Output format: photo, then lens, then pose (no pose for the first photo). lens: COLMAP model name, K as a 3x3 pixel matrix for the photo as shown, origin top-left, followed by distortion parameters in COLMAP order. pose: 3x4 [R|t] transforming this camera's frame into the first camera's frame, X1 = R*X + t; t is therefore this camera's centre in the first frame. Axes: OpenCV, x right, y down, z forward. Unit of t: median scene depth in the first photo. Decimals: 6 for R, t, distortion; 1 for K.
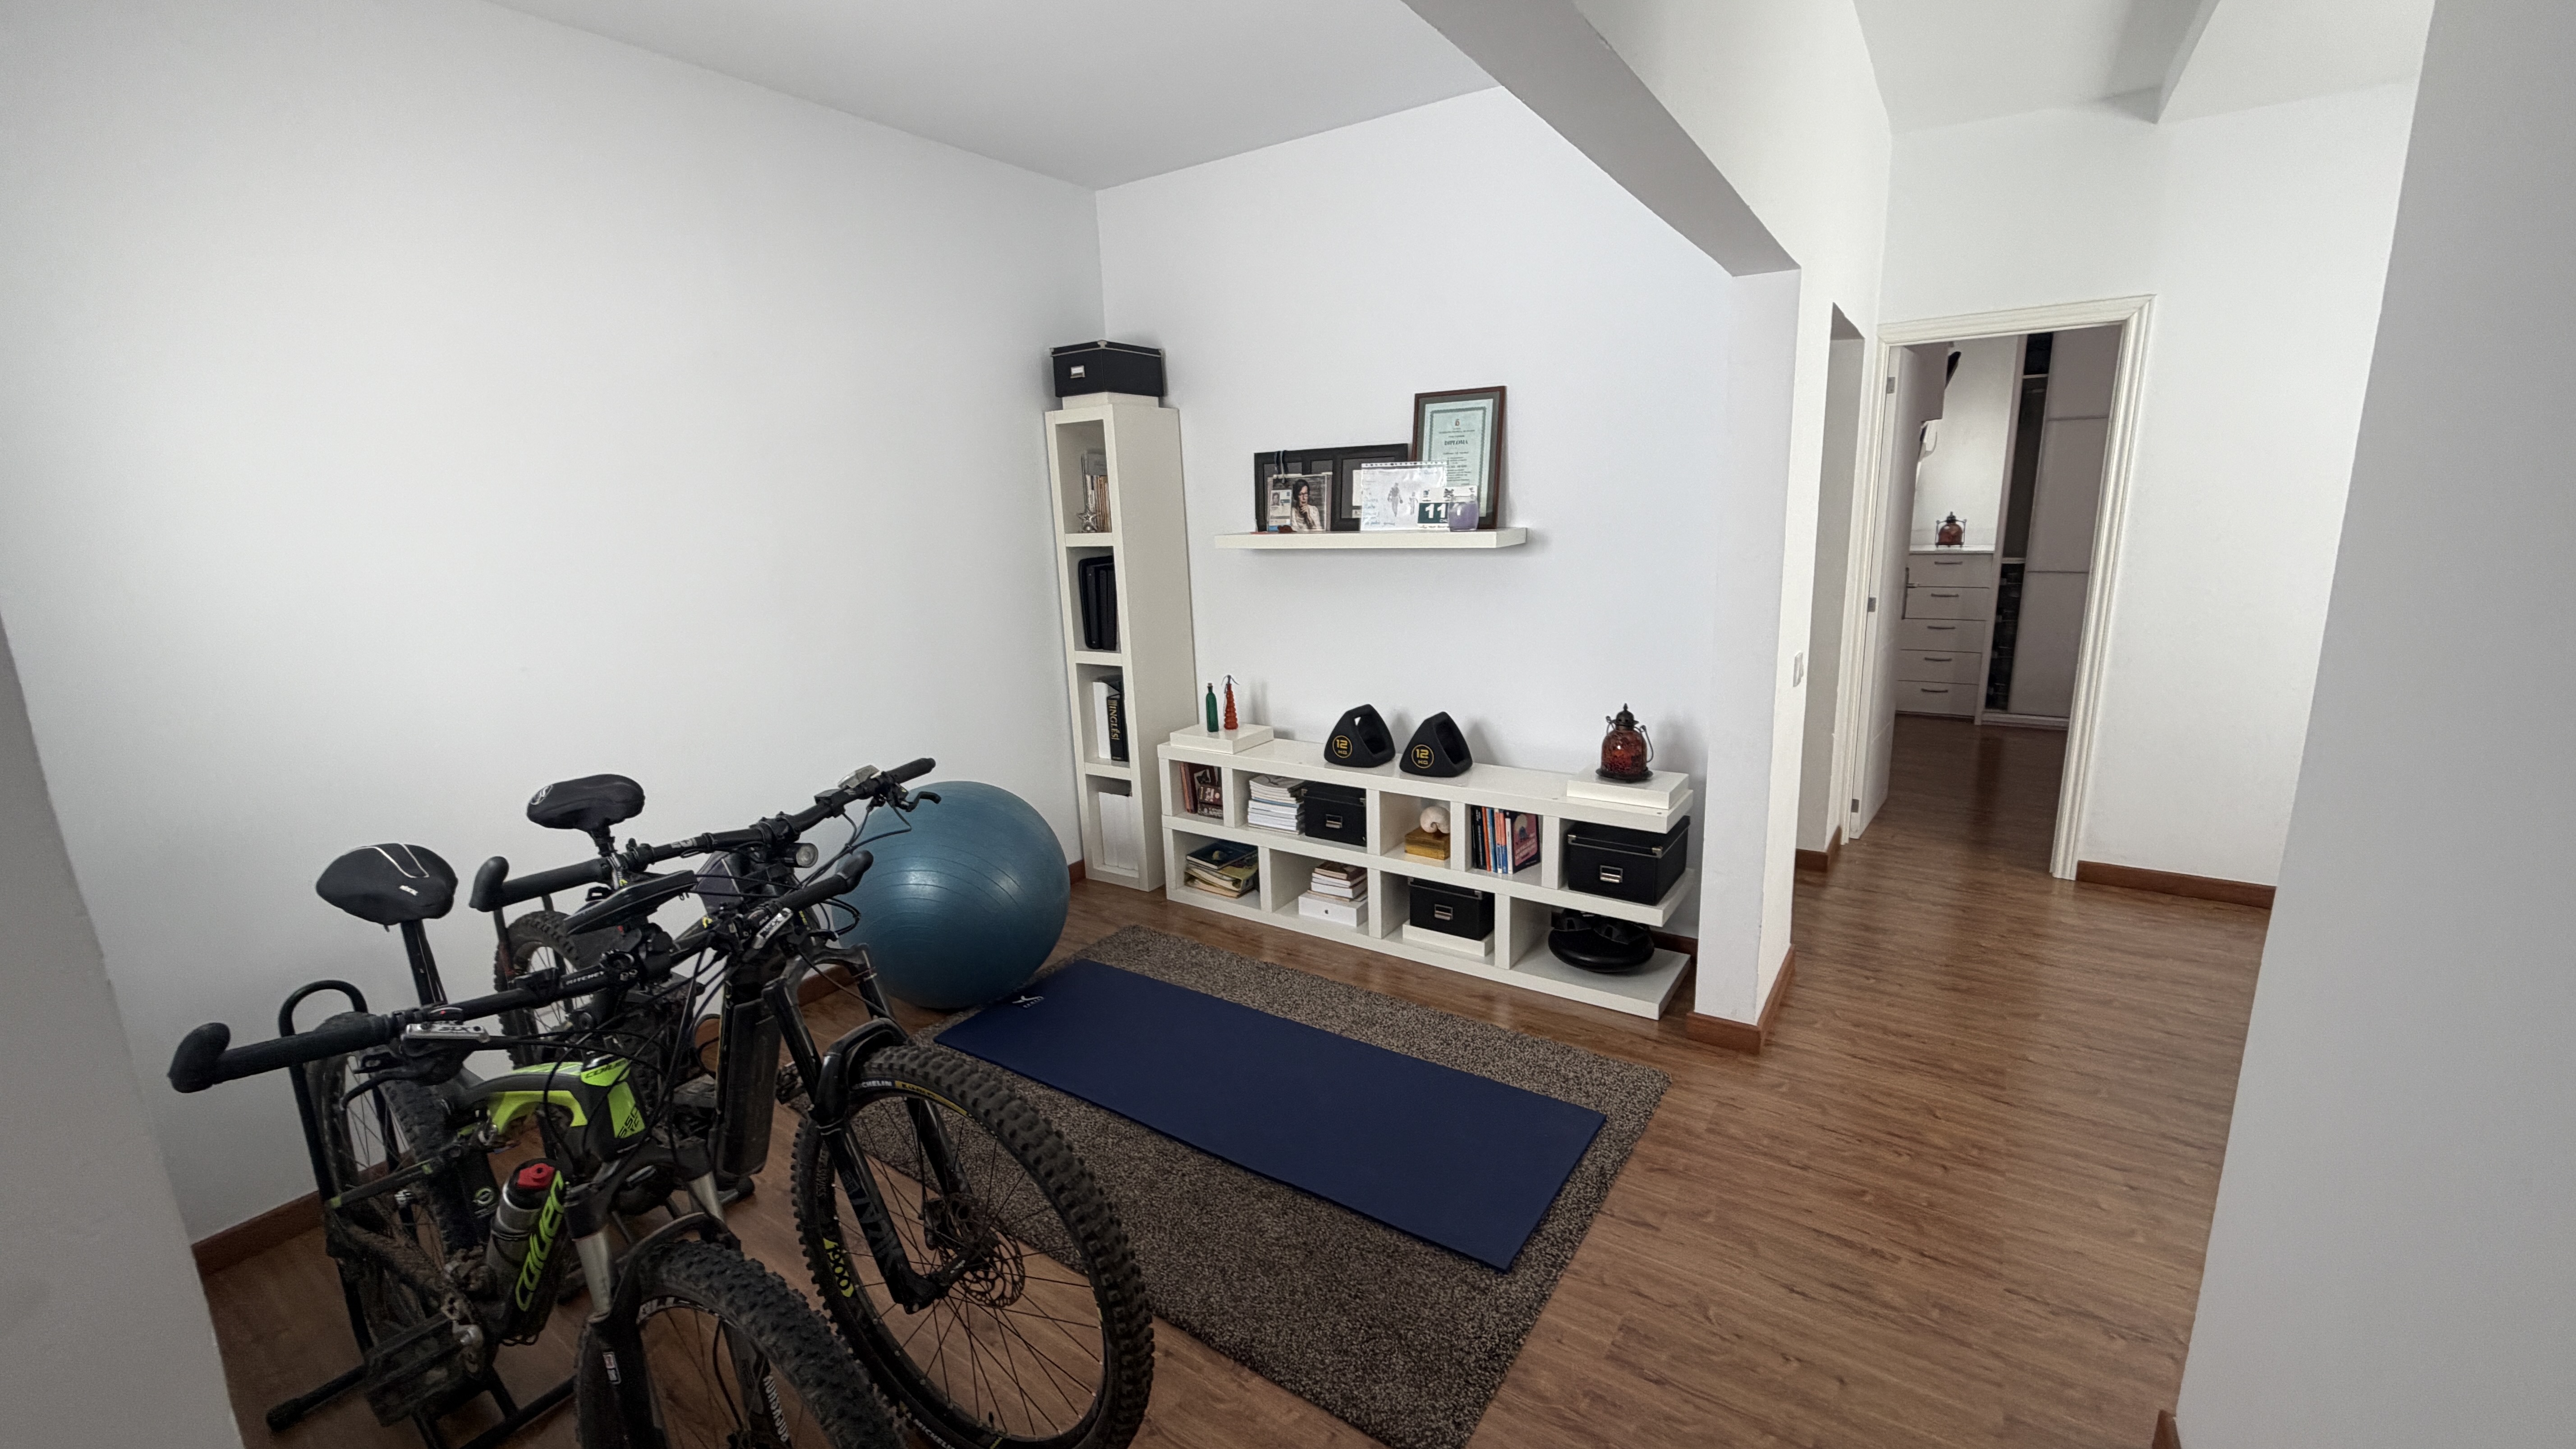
lens RADIAL K [[1026.6, 0, 1294.8], [0, 1026.6, 720.5], [0, 0, 1]] dist [-0.000482, 0.000149]
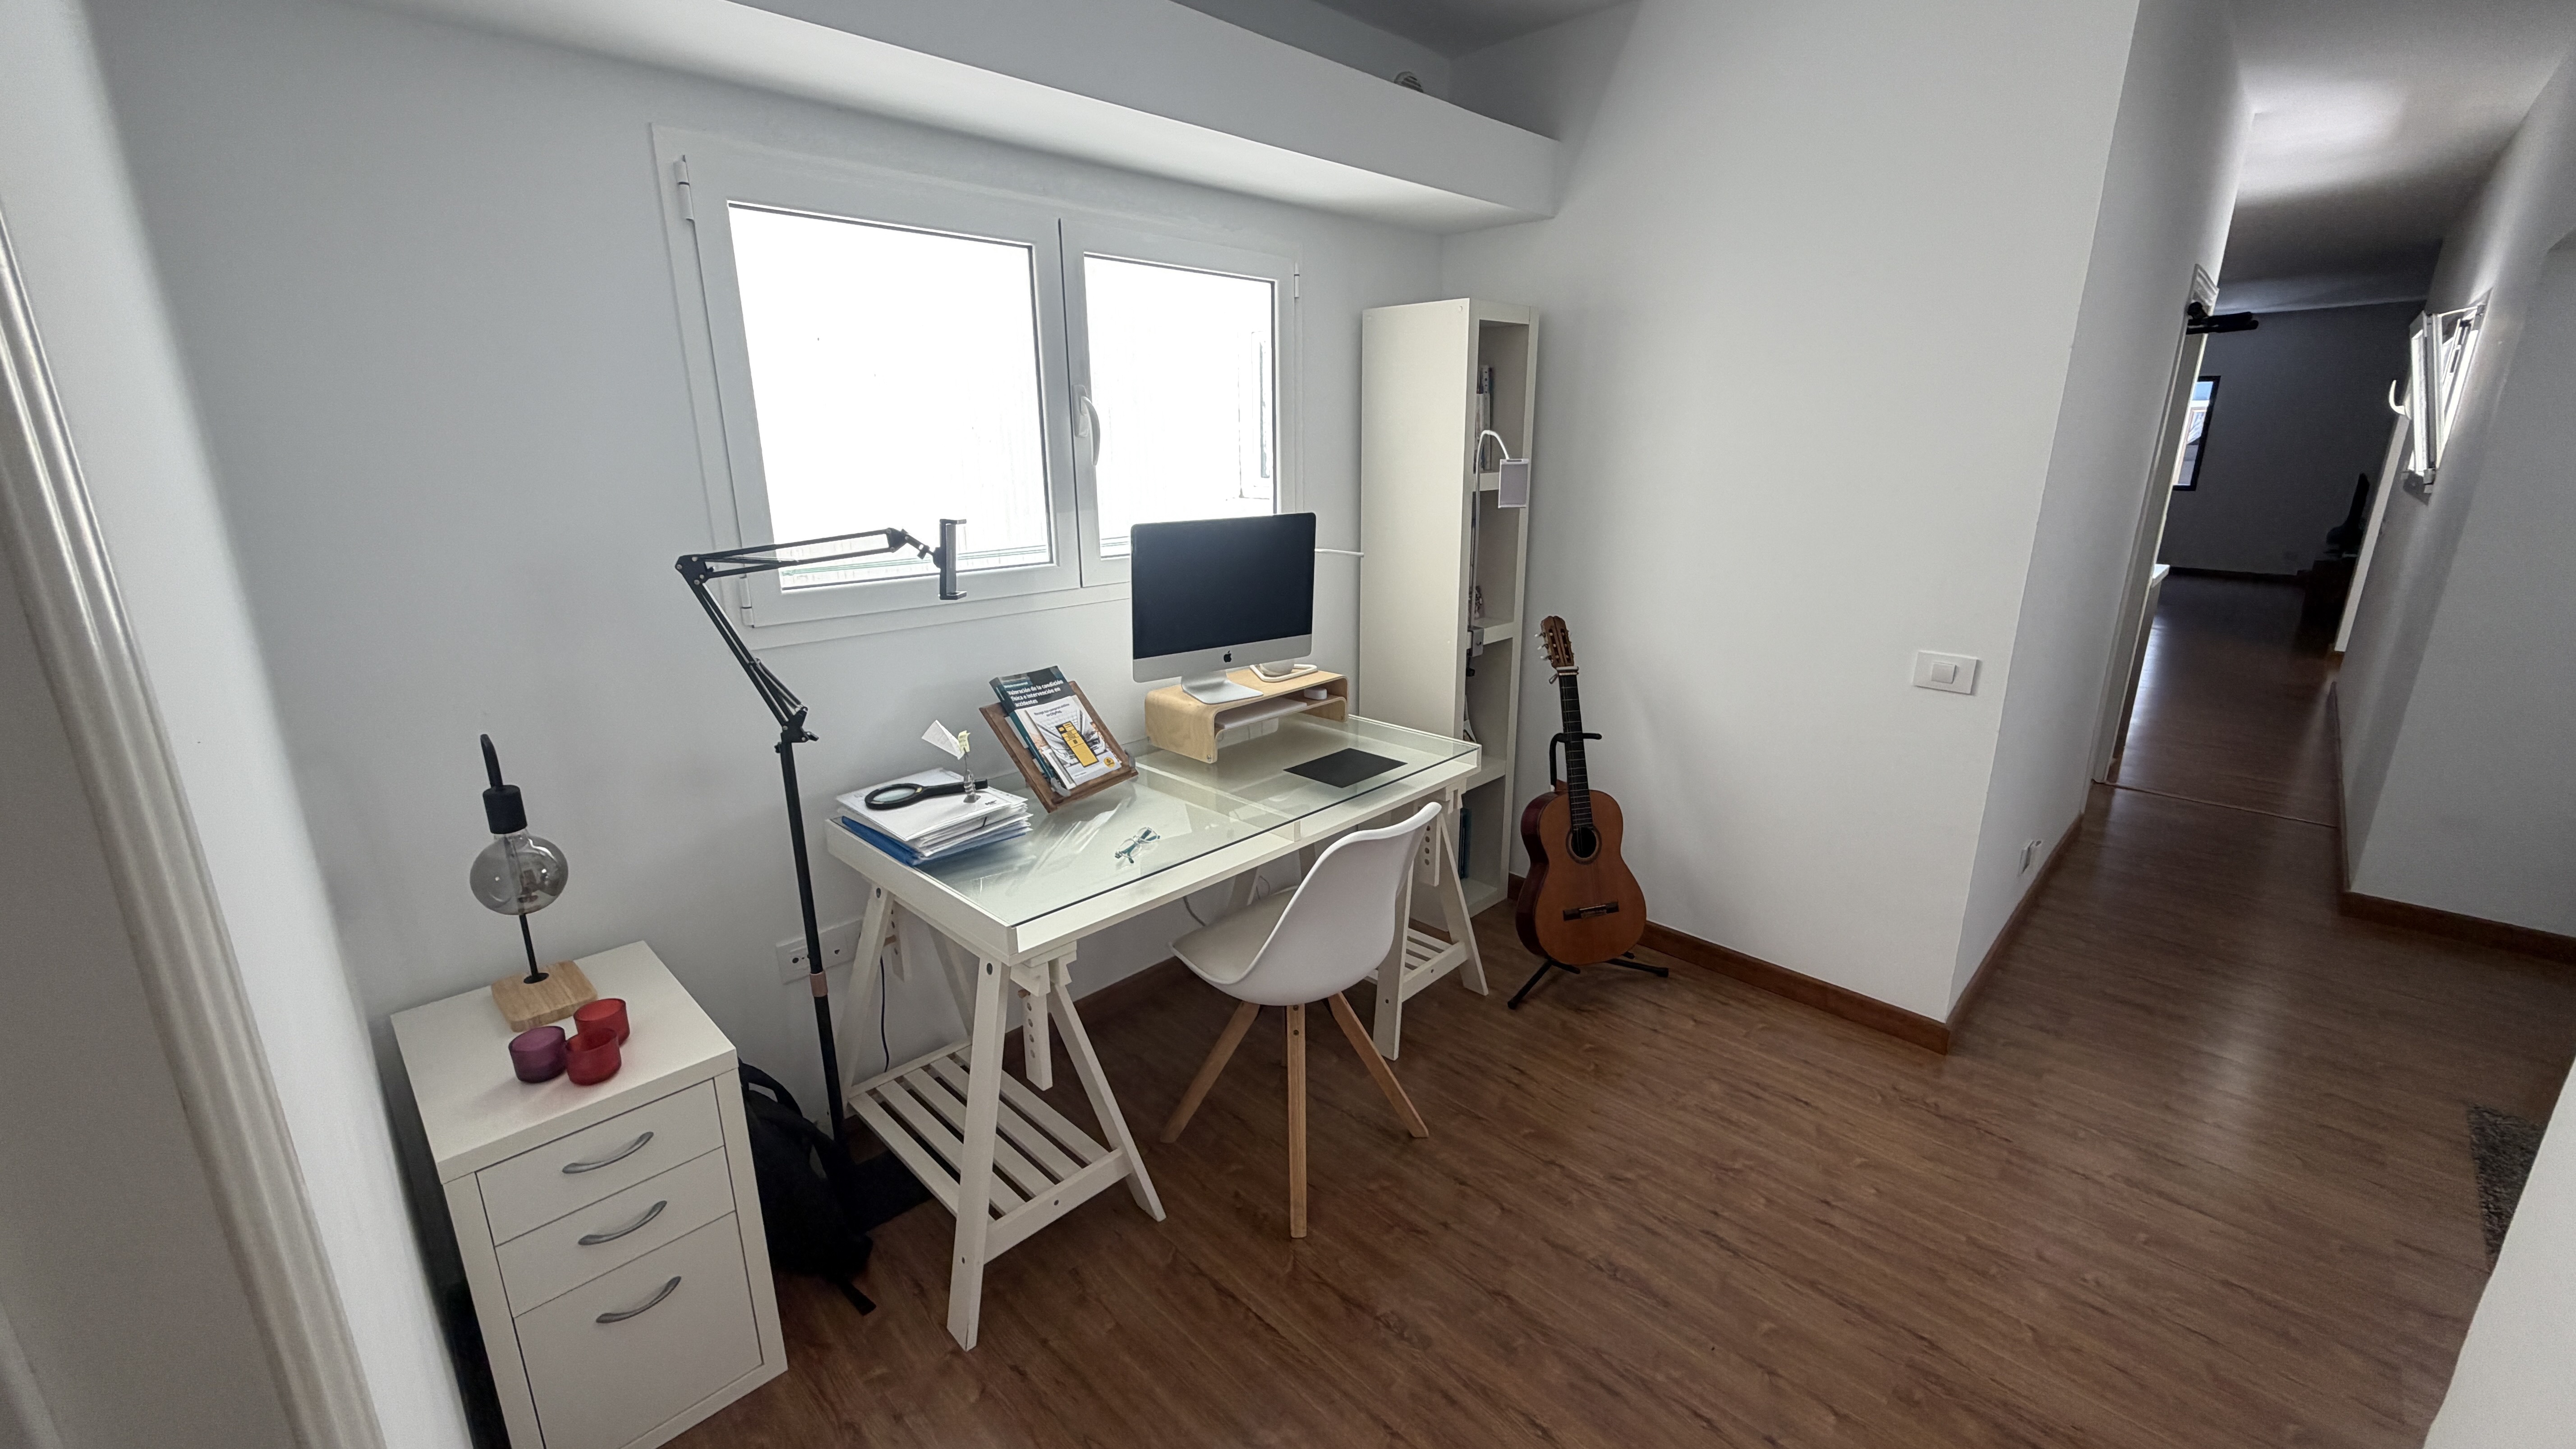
lens RADIAL K [[1026.6, 0, 1288.4], [0, 1026.6, 724.4], [0, 0, 1]] dist [-0.000482, 0.000149]
pose [[-0.982046, -0.009992, 0.188375, 1.112873], [0.078608, 0.886088, 0.456803, -0.404393], [-0.171481, 0.463410, -0.869394, 1.677573]]
